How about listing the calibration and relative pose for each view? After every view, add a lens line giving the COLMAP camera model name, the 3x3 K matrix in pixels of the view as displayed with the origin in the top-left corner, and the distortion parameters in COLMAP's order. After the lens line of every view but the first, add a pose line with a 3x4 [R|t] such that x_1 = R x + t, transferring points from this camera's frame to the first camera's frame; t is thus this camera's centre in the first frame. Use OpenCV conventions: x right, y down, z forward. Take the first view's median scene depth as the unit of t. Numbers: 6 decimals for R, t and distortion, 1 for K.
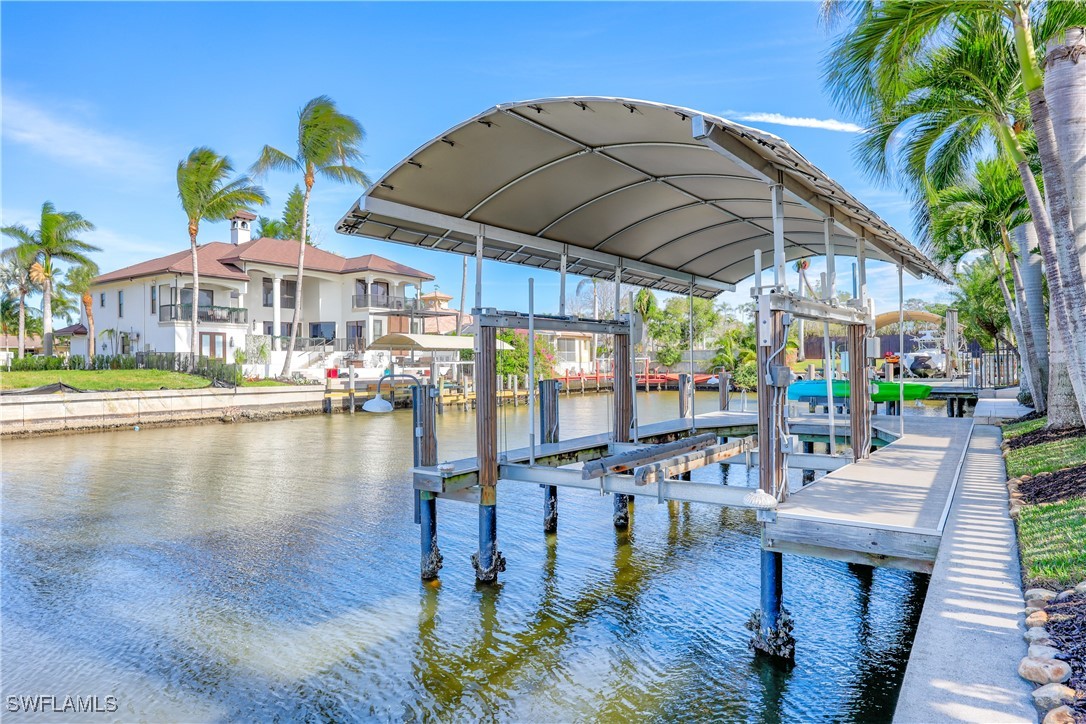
lens RADIAL K [[637.6, 0, 567.3], [0, 637.6, 363.0], [0, 0, 1]] dist [0.003541, 0.000337]
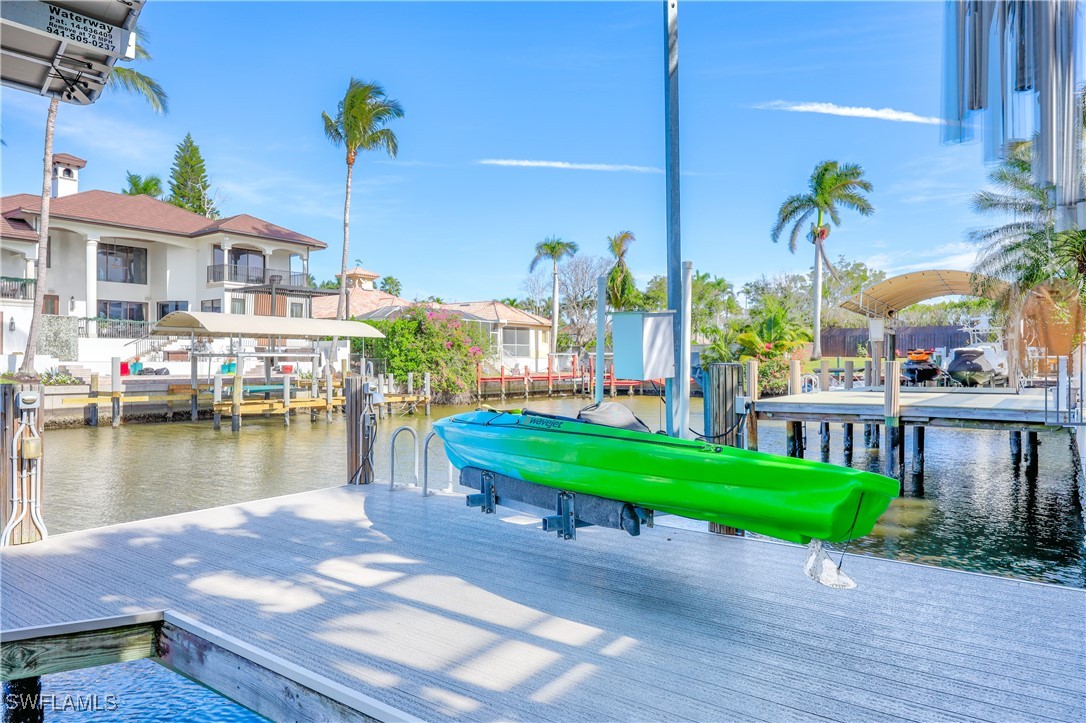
lens RADIAL K [[714.9, 0, 543.0], [0, 714.9, 361.5], [0, 0, 1]] dist [-0.000749, 0.001528]
pose [[0.999049, 0.010183, -0.042397, 0.101284], [-0.010085, 0.999946, 0.002517, 0.001304], [0.042420, -0.002087, 0.999098, 0.171277]]
